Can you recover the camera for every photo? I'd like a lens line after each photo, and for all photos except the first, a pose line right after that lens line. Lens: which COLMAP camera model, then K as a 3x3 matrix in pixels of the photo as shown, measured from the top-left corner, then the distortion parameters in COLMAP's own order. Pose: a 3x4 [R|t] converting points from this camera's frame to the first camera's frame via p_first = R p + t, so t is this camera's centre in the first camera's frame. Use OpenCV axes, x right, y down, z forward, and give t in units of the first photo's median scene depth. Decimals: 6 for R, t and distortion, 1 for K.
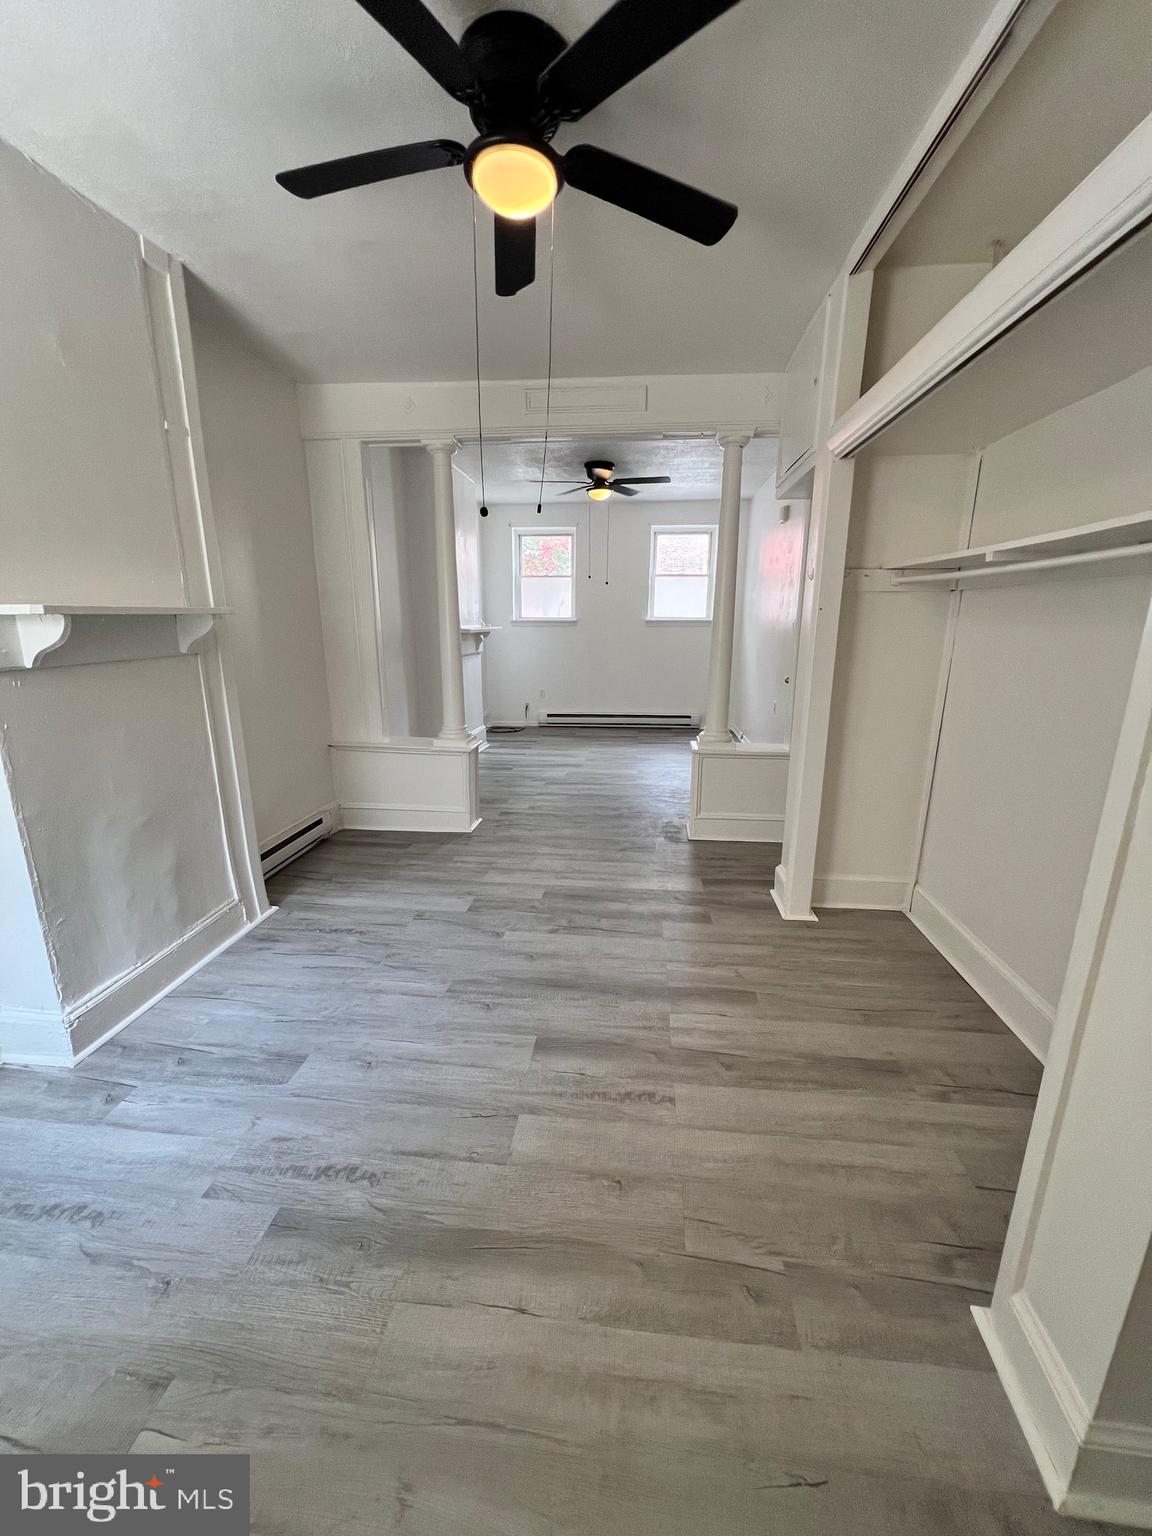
lens RADIAL K [[612.7, 0, 574.8], [0, 612.7, 772.3], [0, 0, 1]] dist [-0.001498, 0.000194]
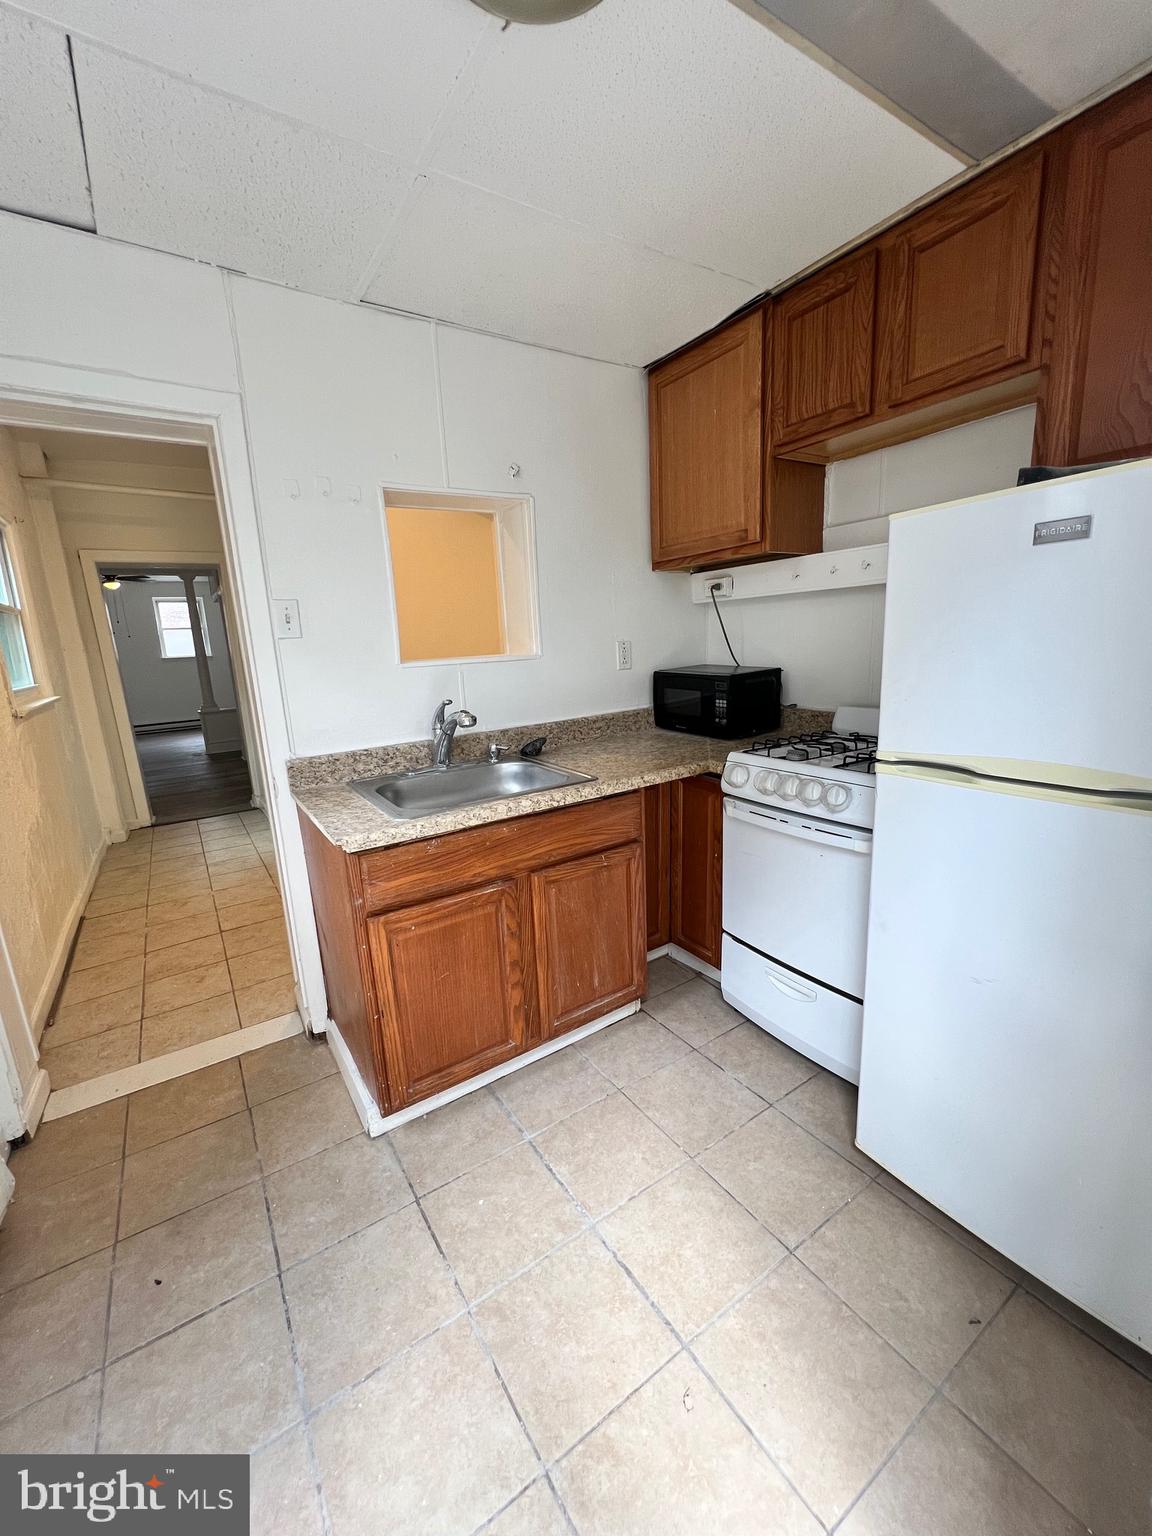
lens RADIAL K [[618.6, 0, 582.3], [0, 618.6, 767.7], [0, 0, 1]] dist [0.000124, 0.000041]
pose [[0.762880, -0.170186, 0.623740, -0.206148], [0.210498, 0.977550, 0.009268, 0.506488], [-0.611314, 0.124226, 0.781577, -1.837892]]
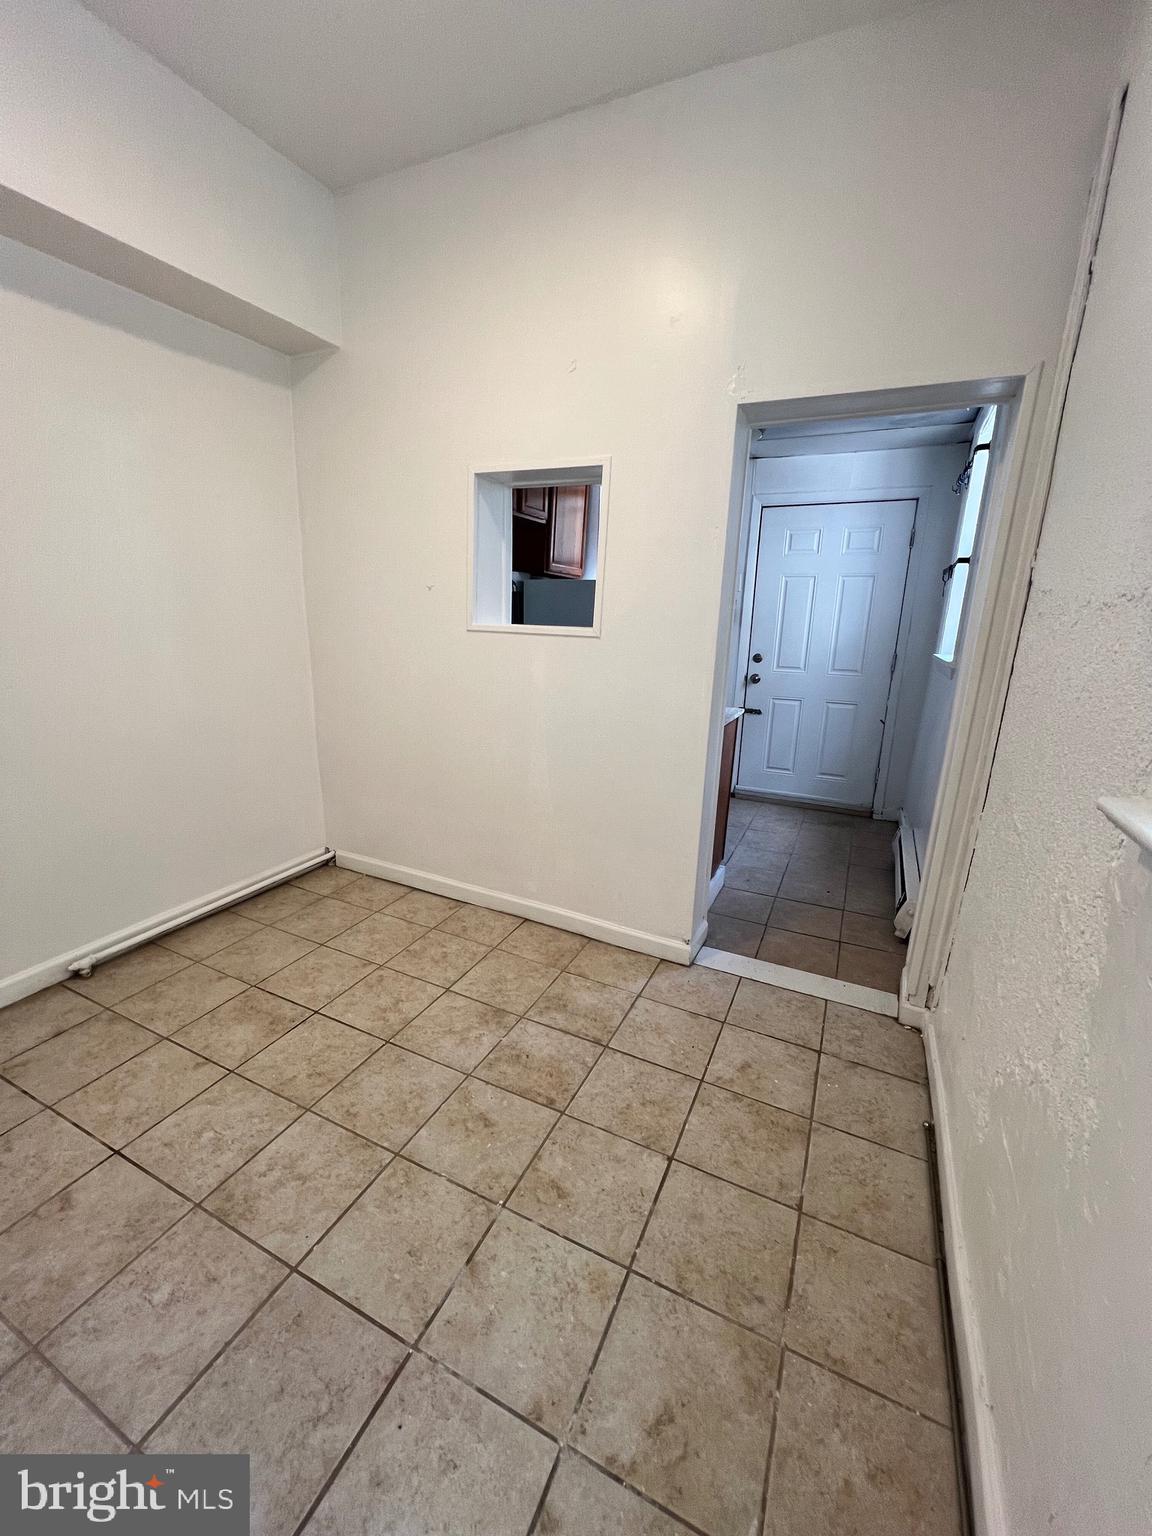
lens RADIAL K [[612.7, 0, 574.8], [0, 612.7, 772.3], [0, 0, 1]] dist [-0.001498, 0.000194]
pose [[-0.945419, -0.106694, 0.307894, -0.124891], [0.056180, 0.877358, 0.476535, 0.145576], [-0.320977, 0.467823, -0.823478, -0.459777]]
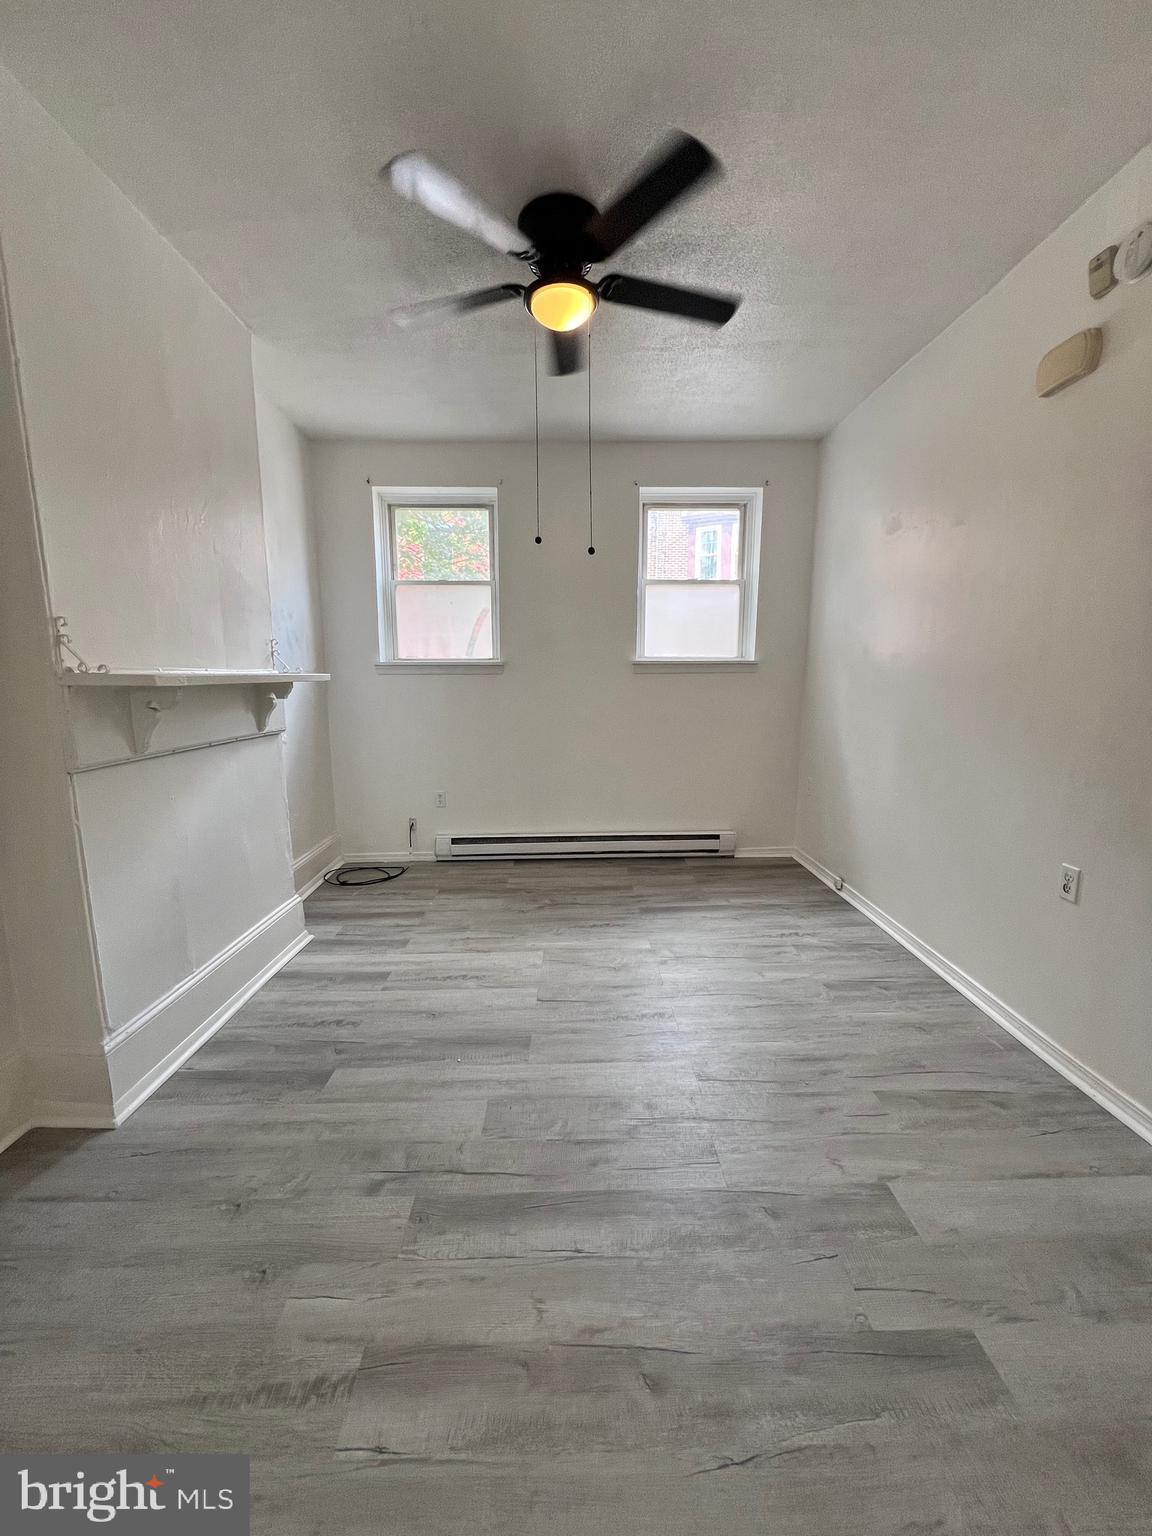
lens RADIAL K [[612.7, 0, 574.8], [0, 612.7, 772.3], [0, 0, 1]] dist [-0.001498, 0.000194]
pose [[0.992150, -0.026807, 0.122146, -0.005937], [0.037204, 0.995800, -0.083650, -0.260311], [-0.119390, 0.087538, 0.988981, 1.153031]]
